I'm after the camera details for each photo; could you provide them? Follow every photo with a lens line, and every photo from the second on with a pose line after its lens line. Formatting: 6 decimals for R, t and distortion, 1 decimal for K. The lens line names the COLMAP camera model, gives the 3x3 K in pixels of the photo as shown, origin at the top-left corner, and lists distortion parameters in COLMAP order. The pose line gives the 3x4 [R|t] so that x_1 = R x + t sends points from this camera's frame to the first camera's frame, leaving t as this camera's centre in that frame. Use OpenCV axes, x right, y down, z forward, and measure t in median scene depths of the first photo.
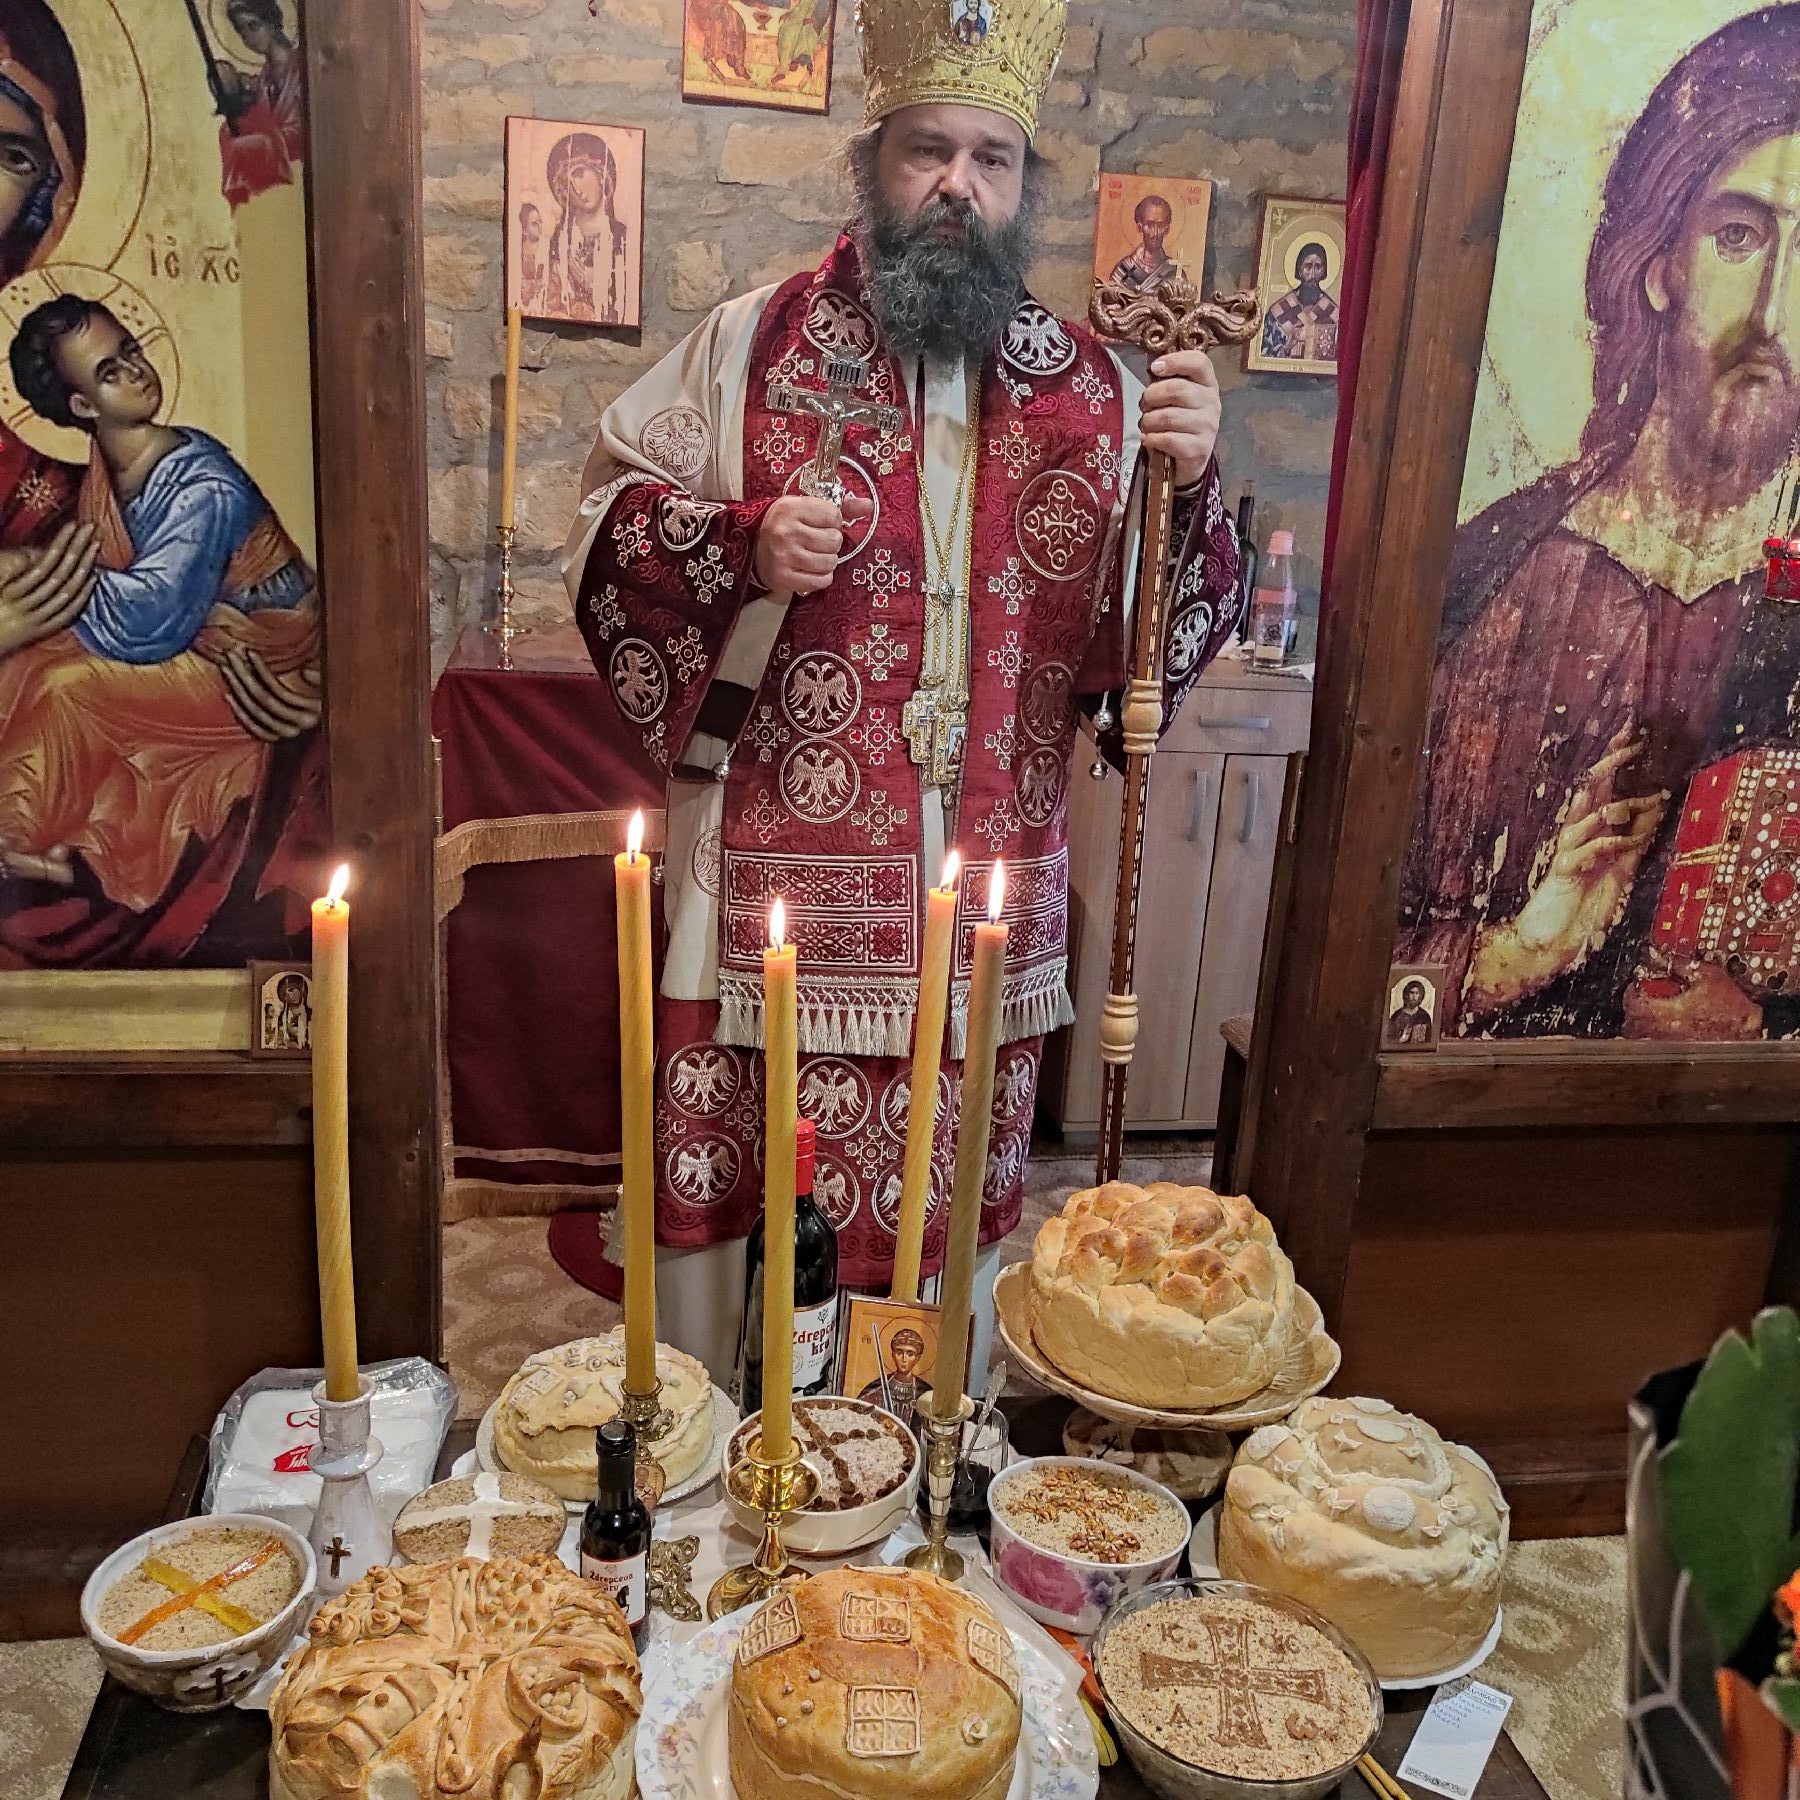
lens RADIAL K [[1790.0, 0, 897.3], [0, 1790.0, 897.5], [0, 0, 1]] dist [0.017662, 0.000000]
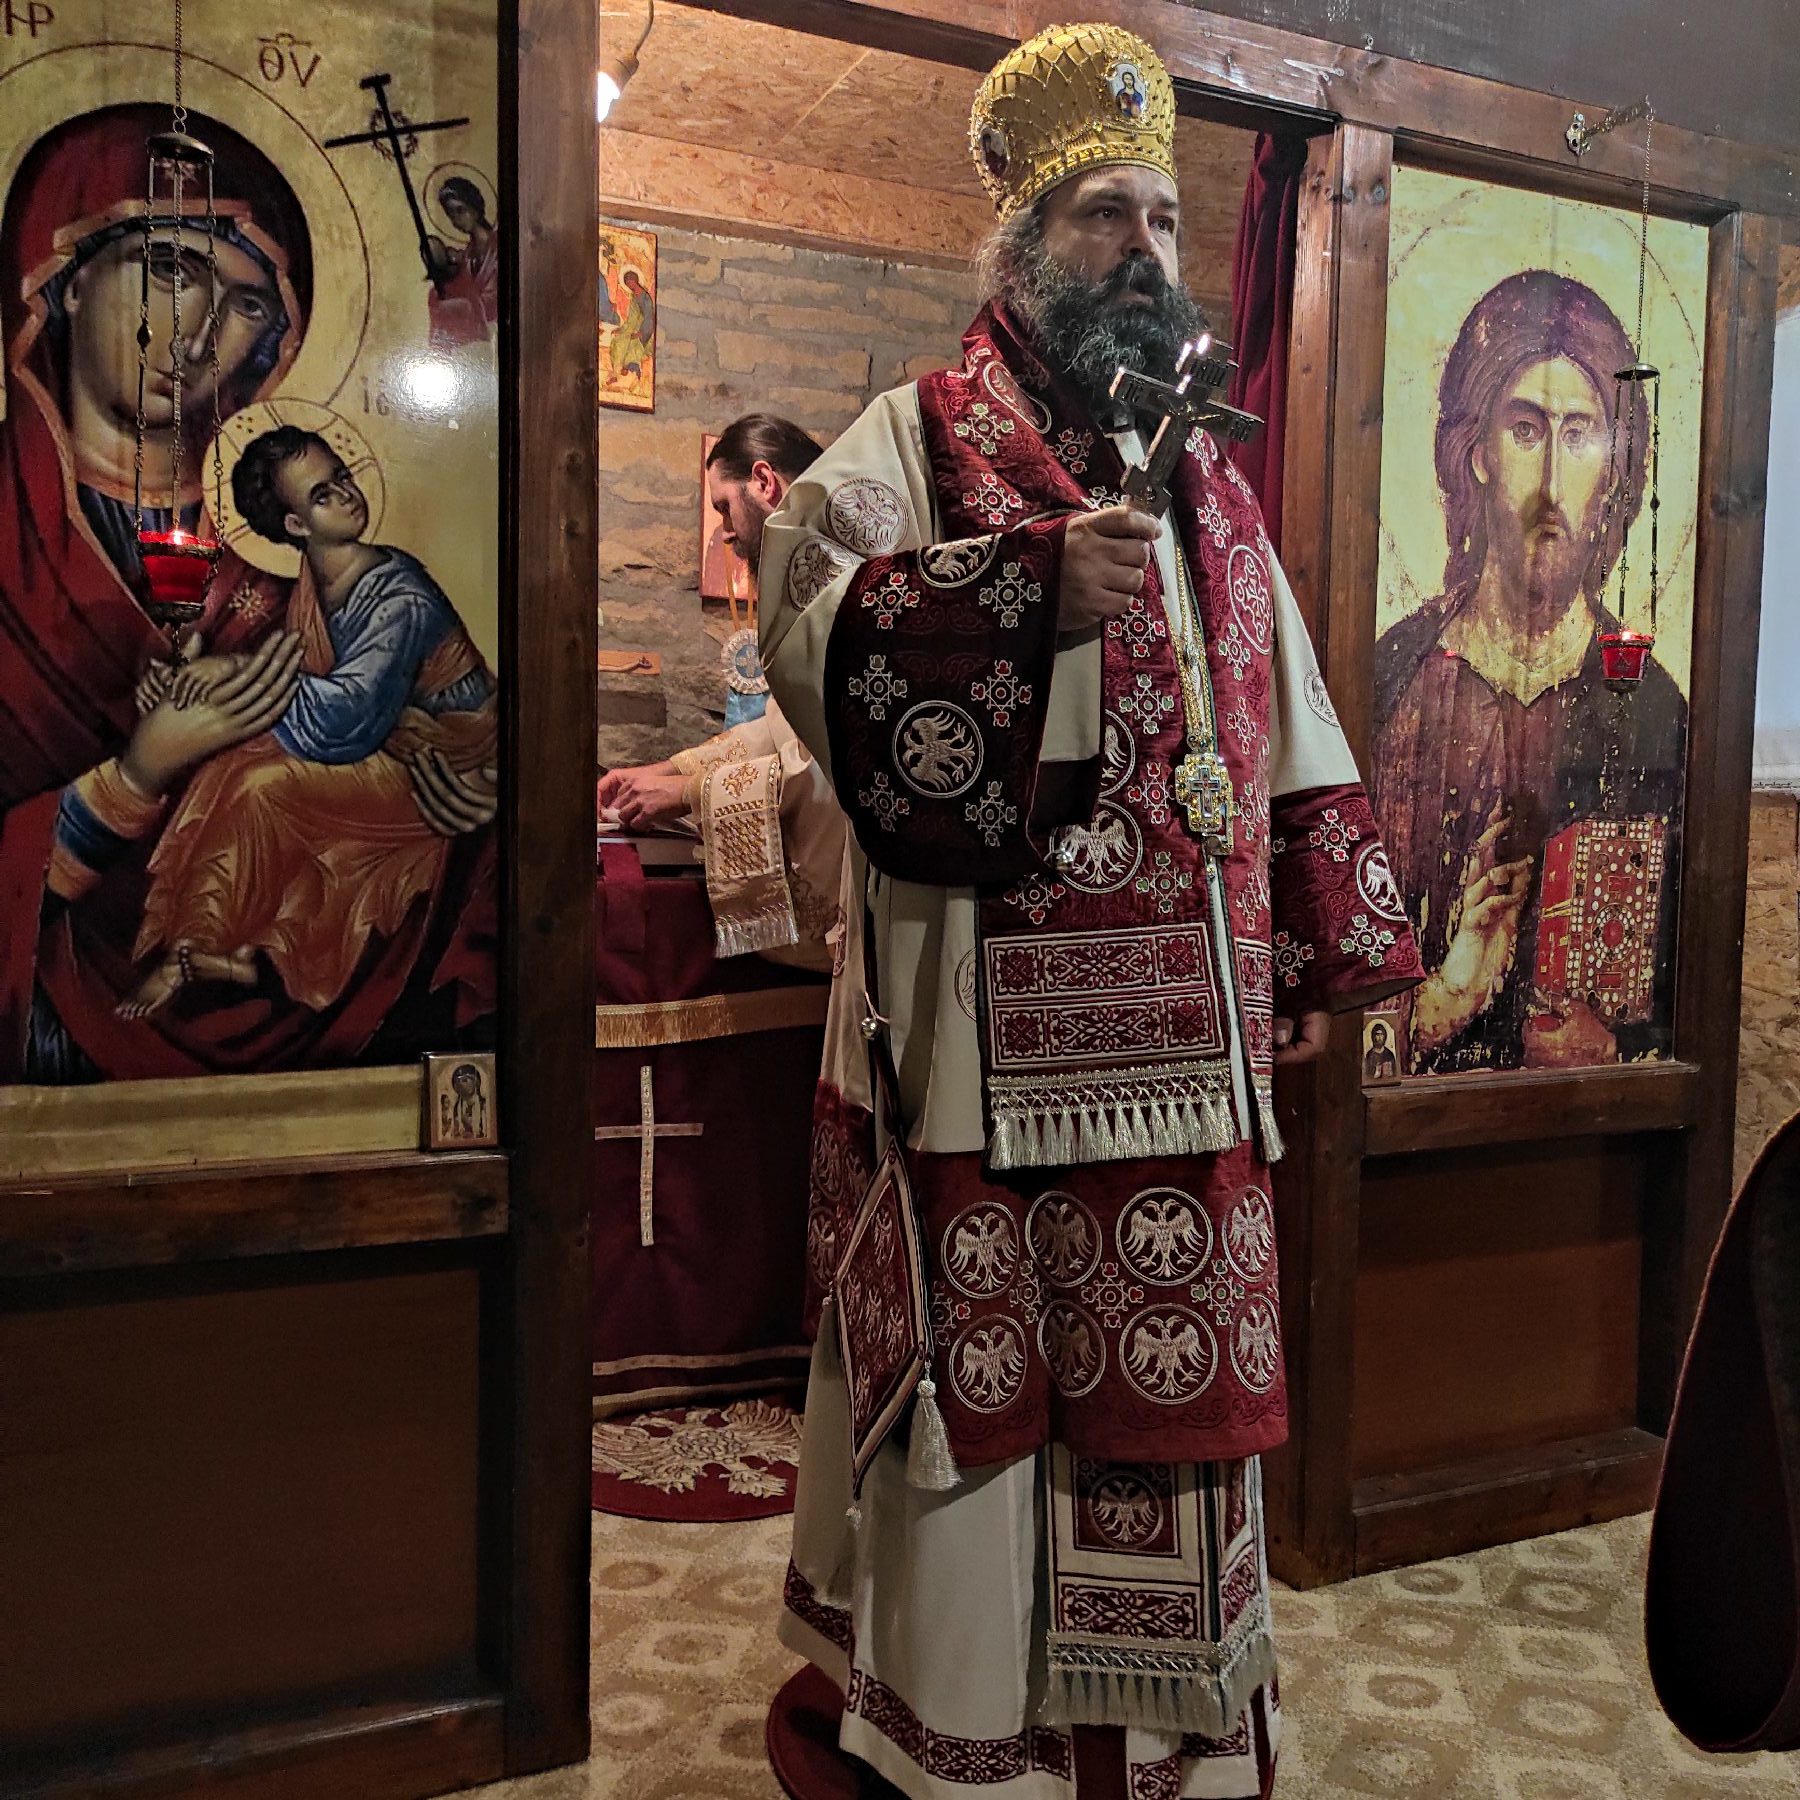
lens RADIAL K [[1790.0, 0, 901.6], [0, 1790.0, 903.0], [0, 0, 1]] dist [0.017662, 0.000000]
pose [[0.958069, -0.061380, 0.279887, -0.355933], [0.121790, 0.971394, -0.203863, 0.180544], [-0.259367, 0.229402, 0.938138, -0.048280]]
